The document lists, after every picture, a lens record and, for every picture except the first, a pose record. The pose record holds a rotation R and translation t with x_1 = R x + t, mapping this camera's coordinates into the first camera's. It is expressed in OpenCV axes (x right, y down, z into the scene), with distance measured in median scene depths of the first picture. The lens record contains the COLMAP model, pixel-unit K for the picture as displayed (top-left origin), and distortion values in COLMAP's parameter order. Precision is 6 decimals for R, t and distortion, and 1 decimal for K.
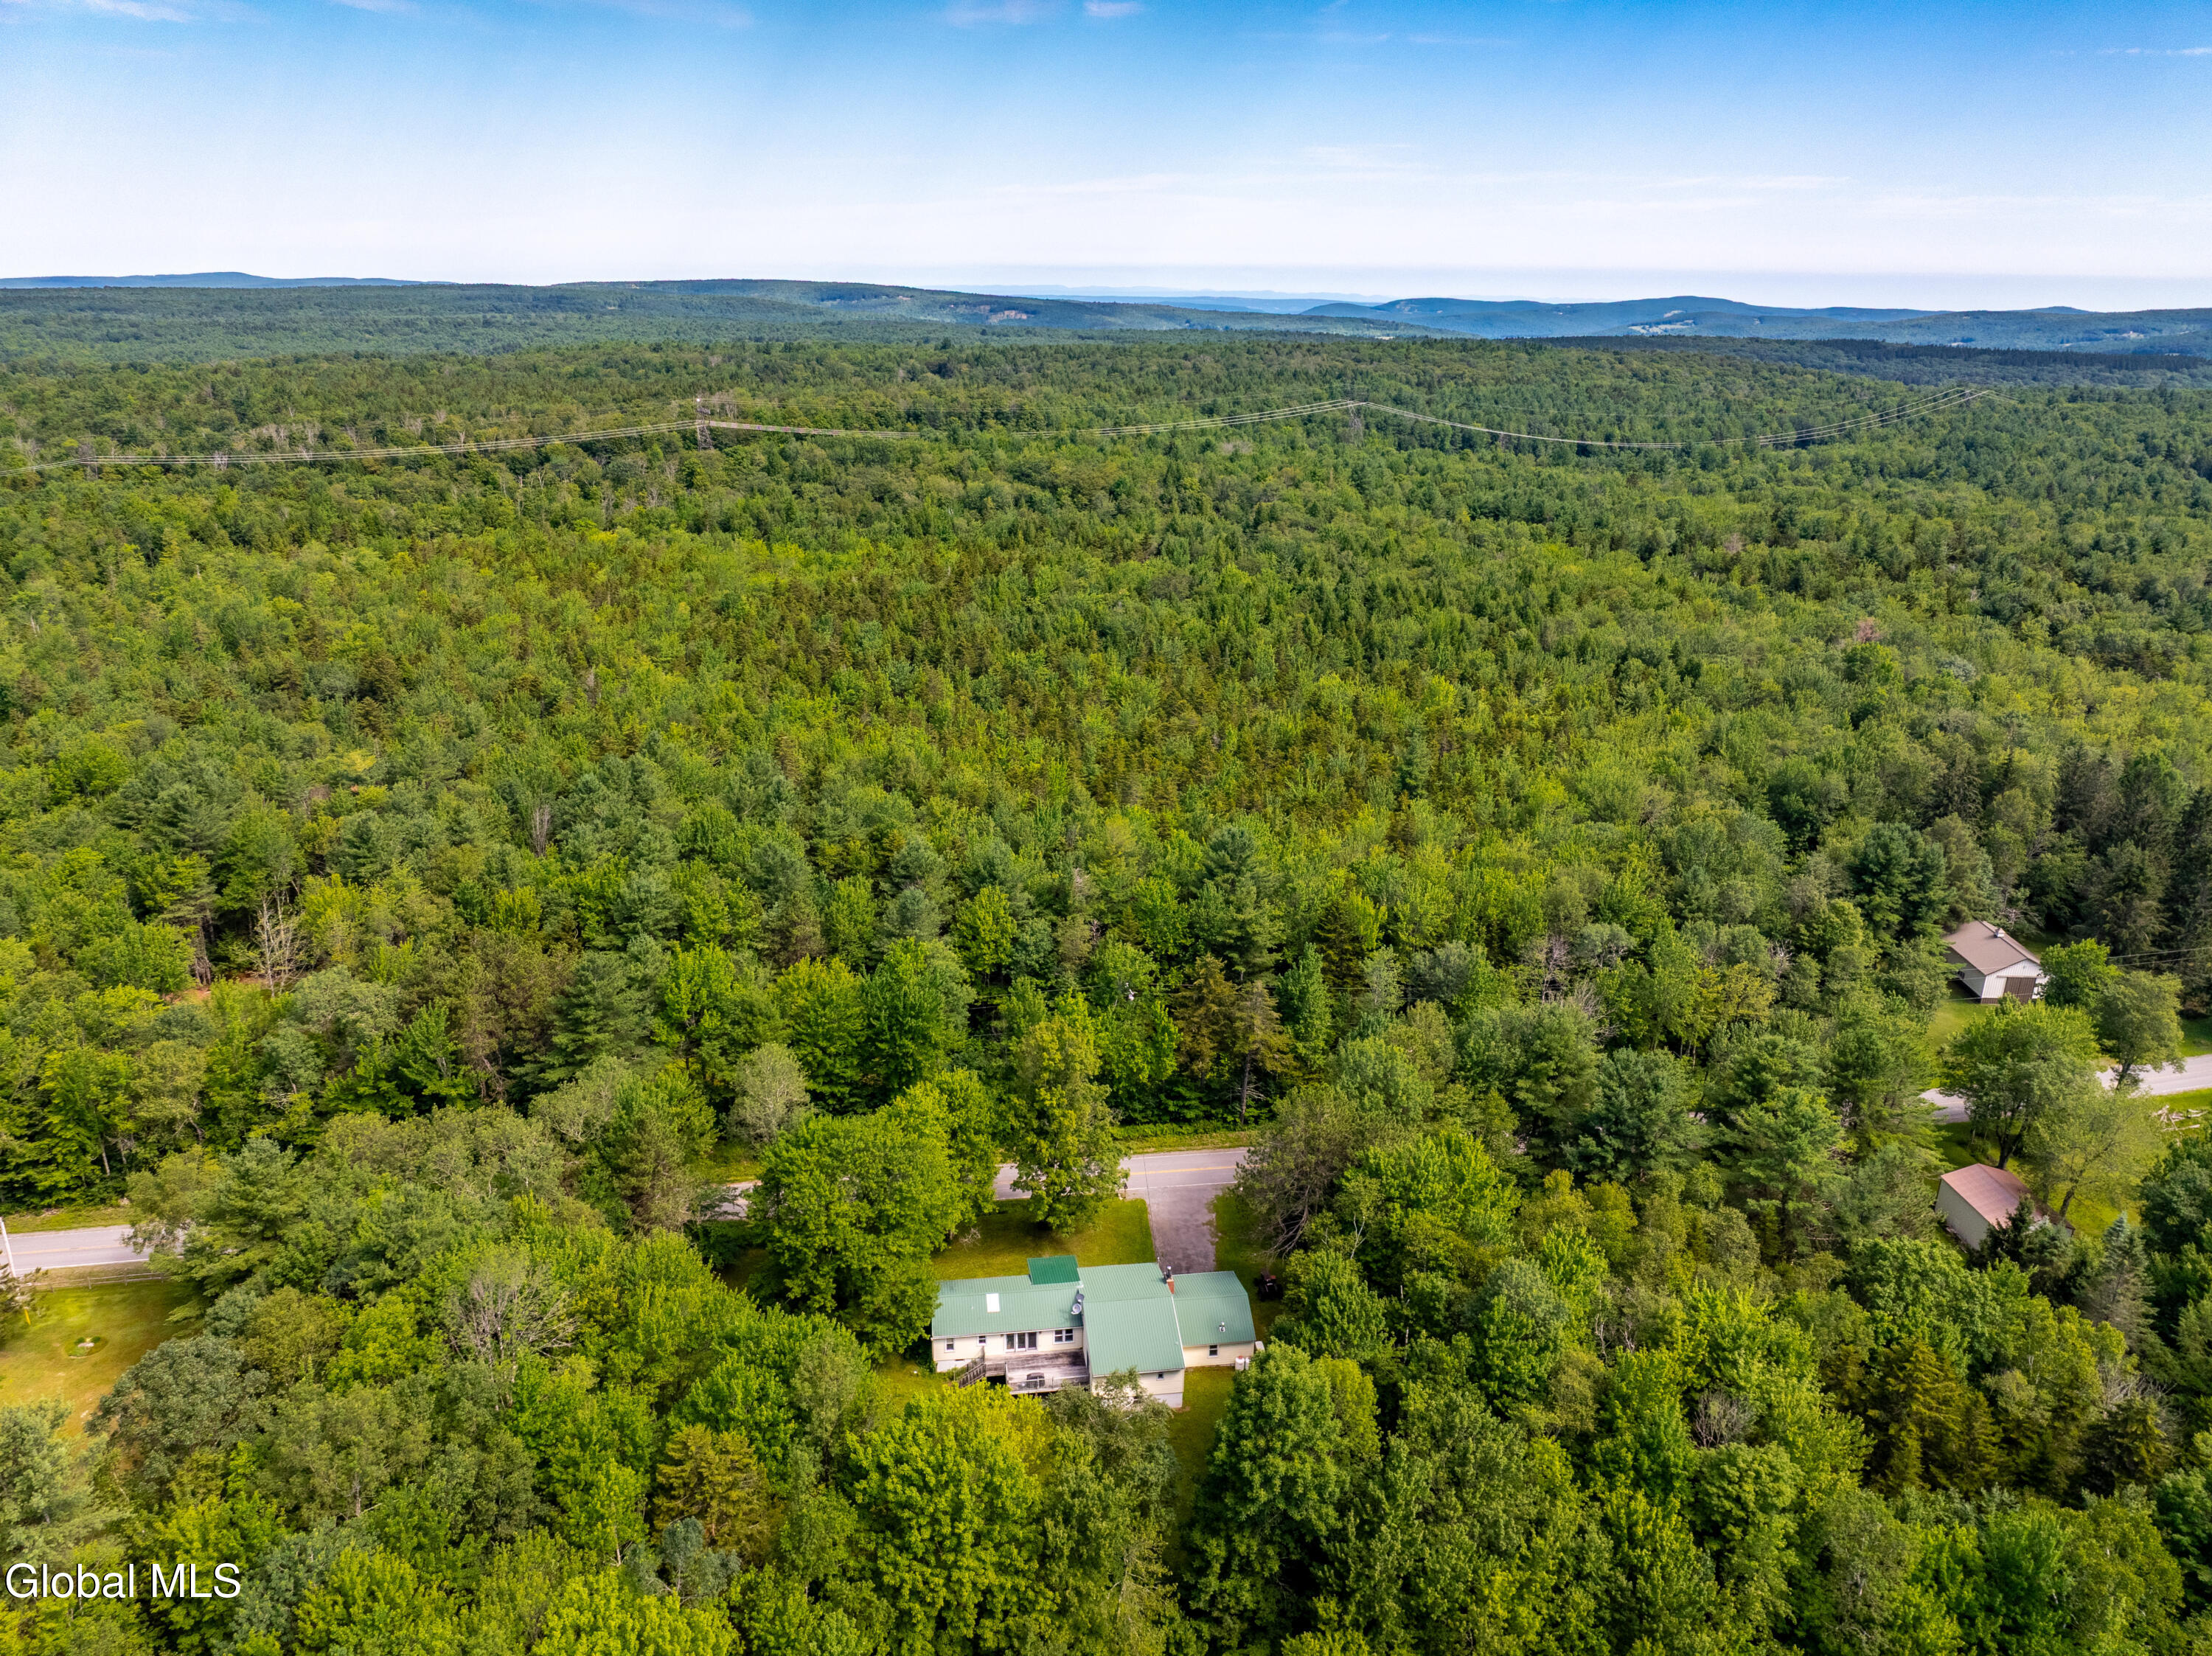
lens RADIAL K [[1573.2, 0, 1106.0], [0, 1573.2, 828.0], [0, 0, 1]] dist [-0.030727, 0.003871]
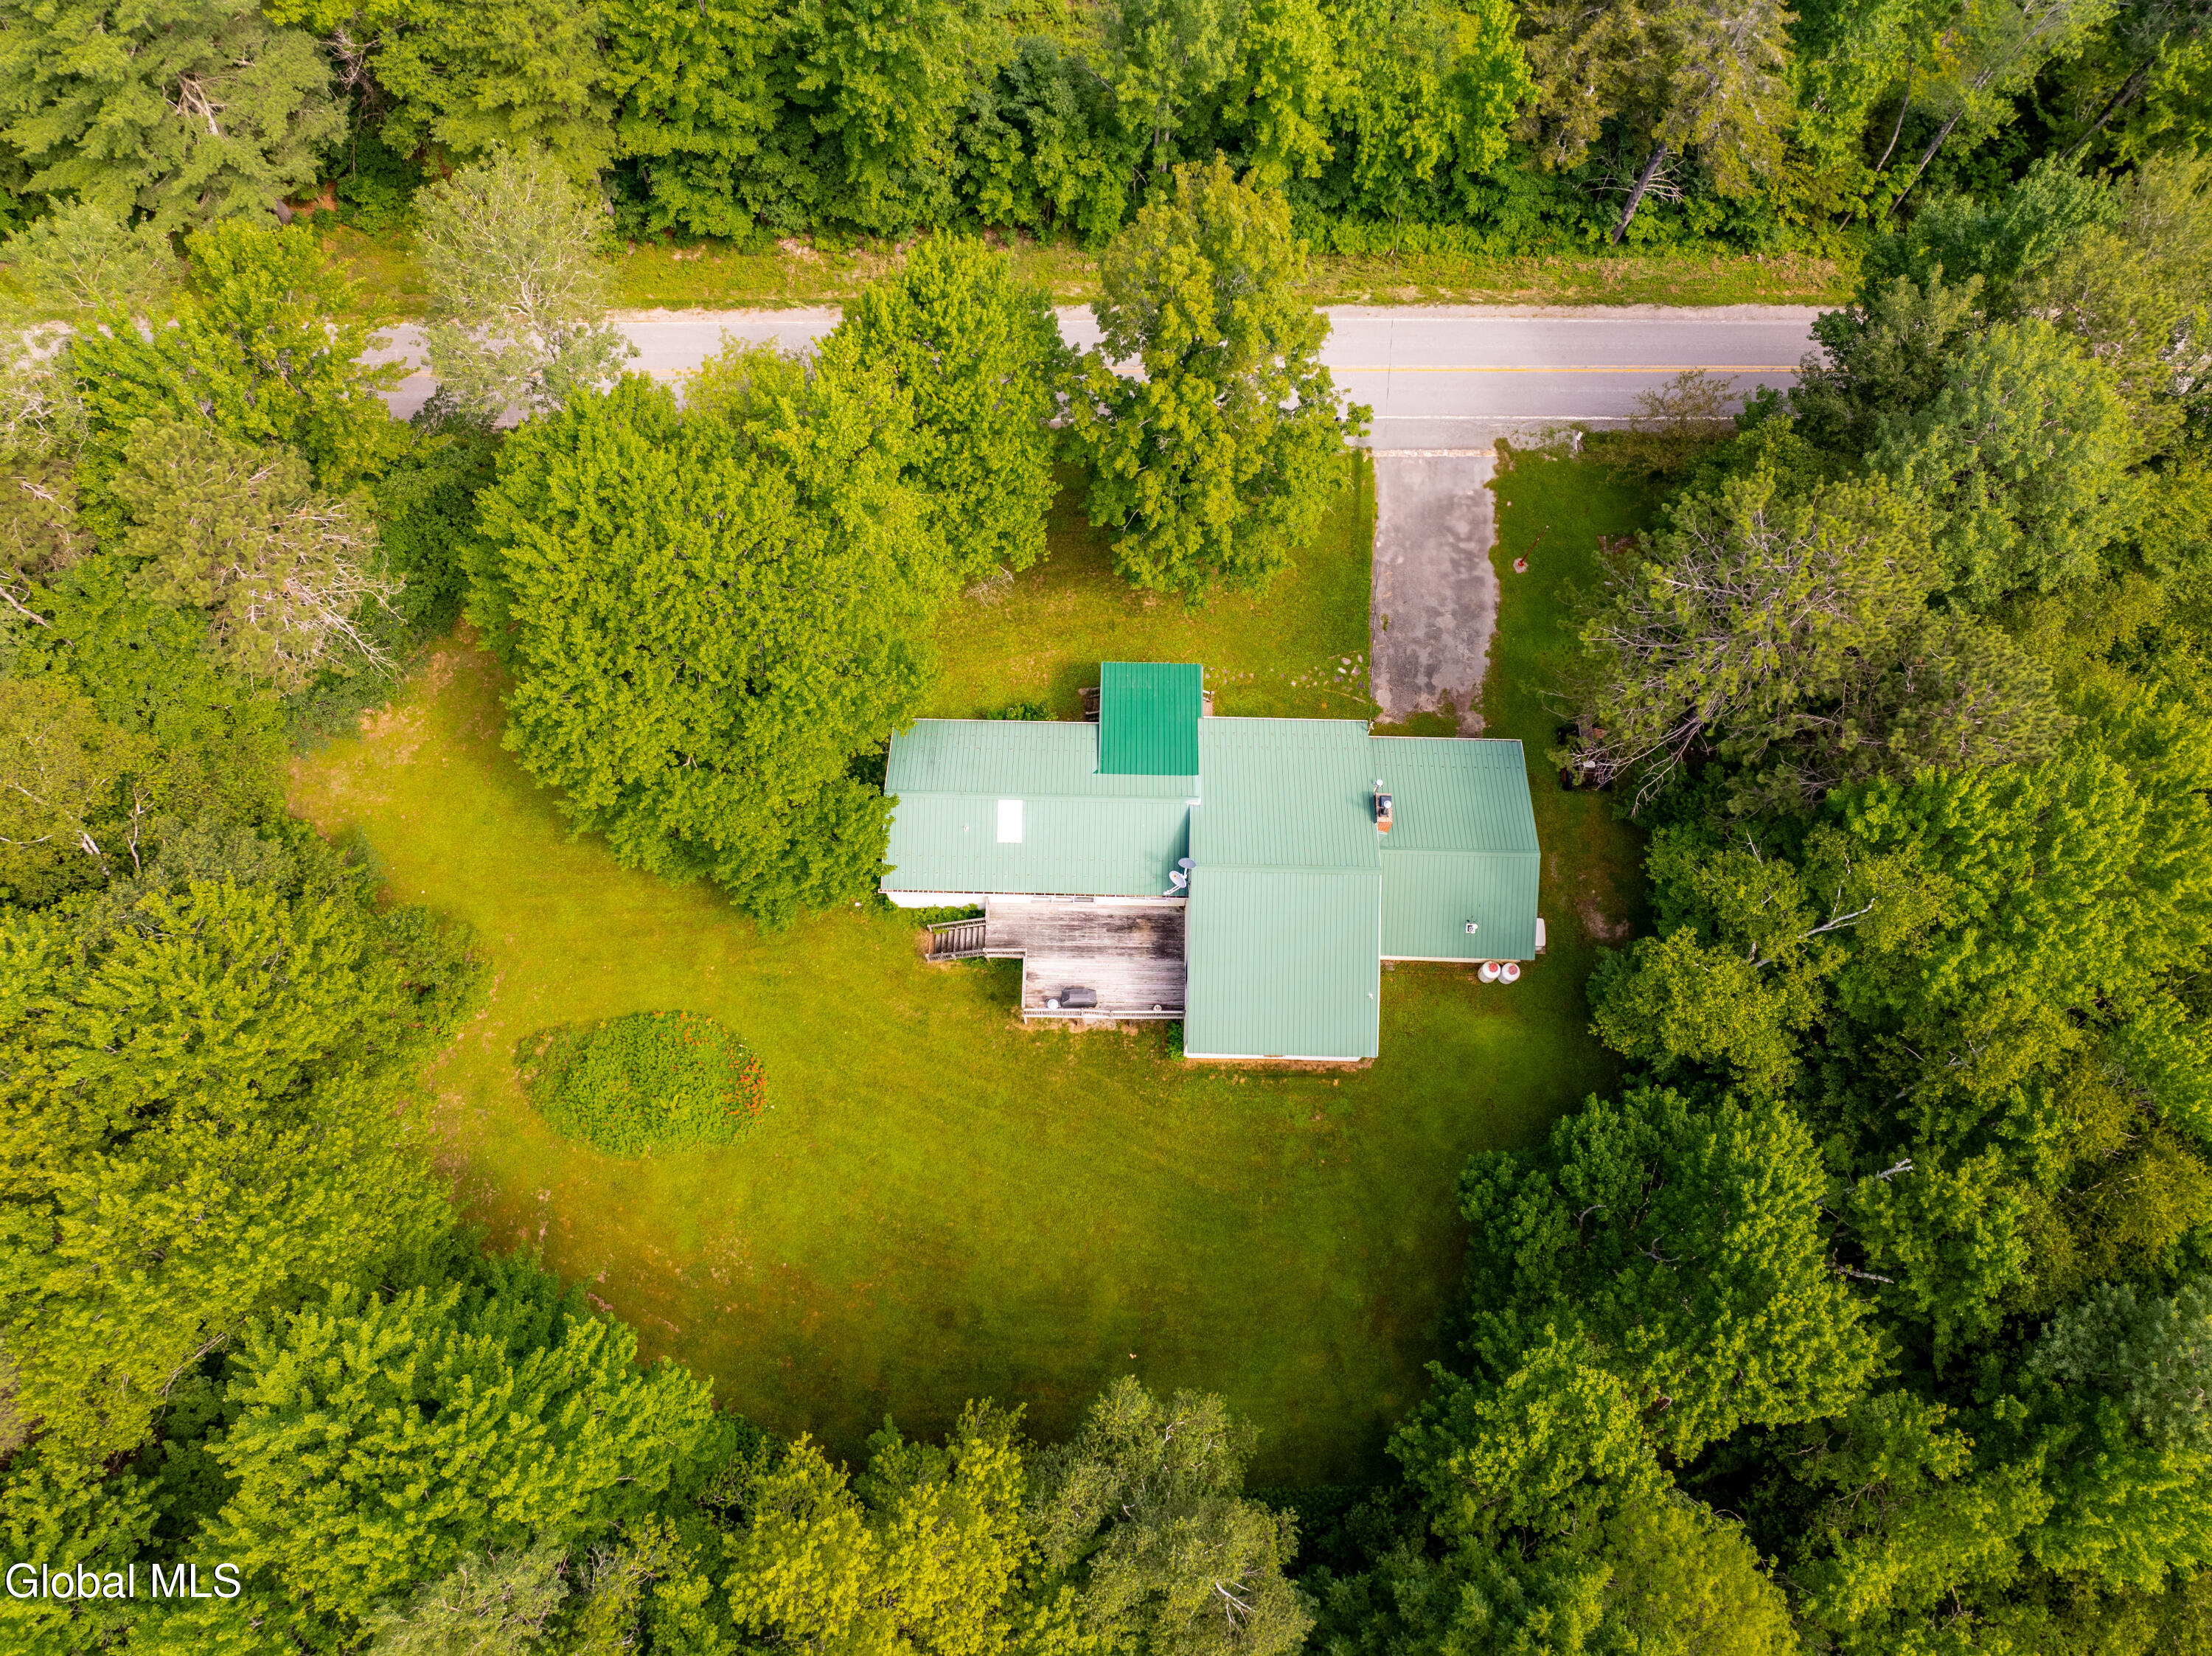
lens RADIAL K [[1580.8, 0, 1106.0], [0, 1580.8, 828.0], [0, 0, 1]] dist [-0.035621, 0.003338]
pose [[0.987710, 0.152178, -0.035640, -0.025209], [-0.065912, 0.612319, 0.787858, -0.079960], [0.141718, -0.775827, 0.614824, 0.705971]]
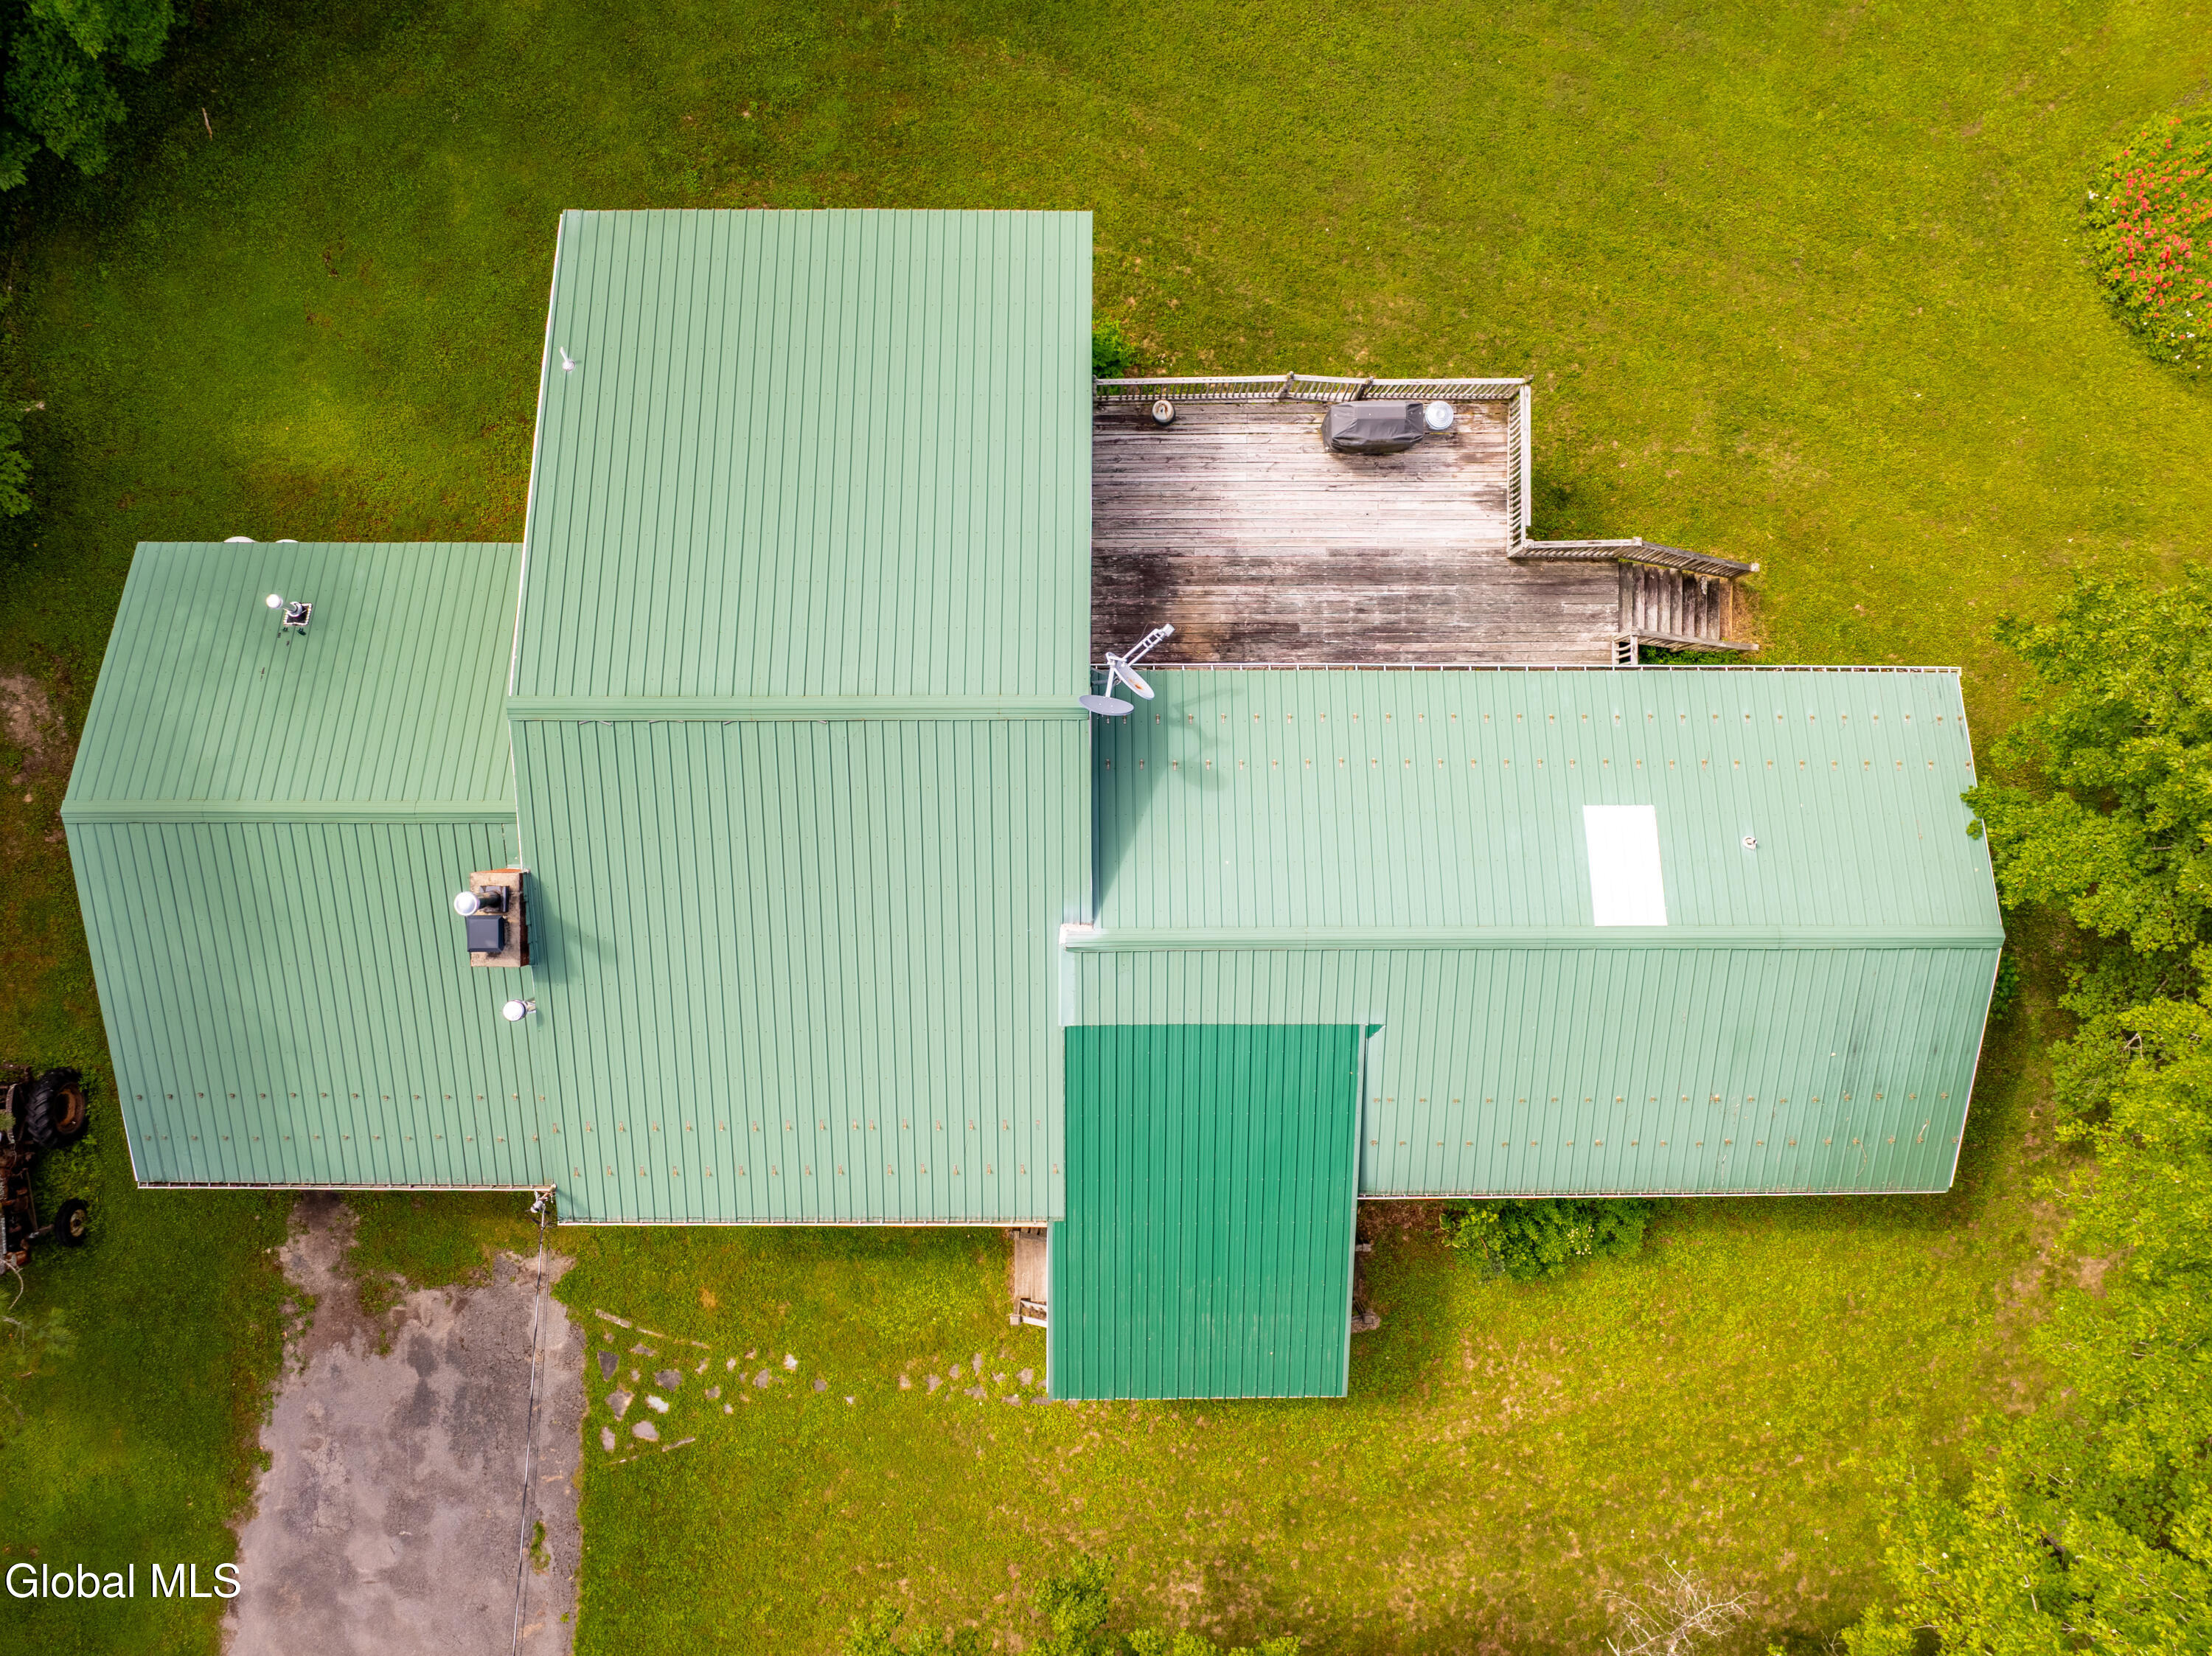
lens RADIAL K [[1573.2, 0, 1106.0], [0, 1573.2, 828.0], [0, 0, 1]] dist [-0.030727, 0.003871]
pose [[-0.991598, -0.128945, 0.010348, -0.020190], [0.057599, -0.368478, 0.927851, 0.151590], [-0.115829, 0.920651, 0.372809, 0.944554]]
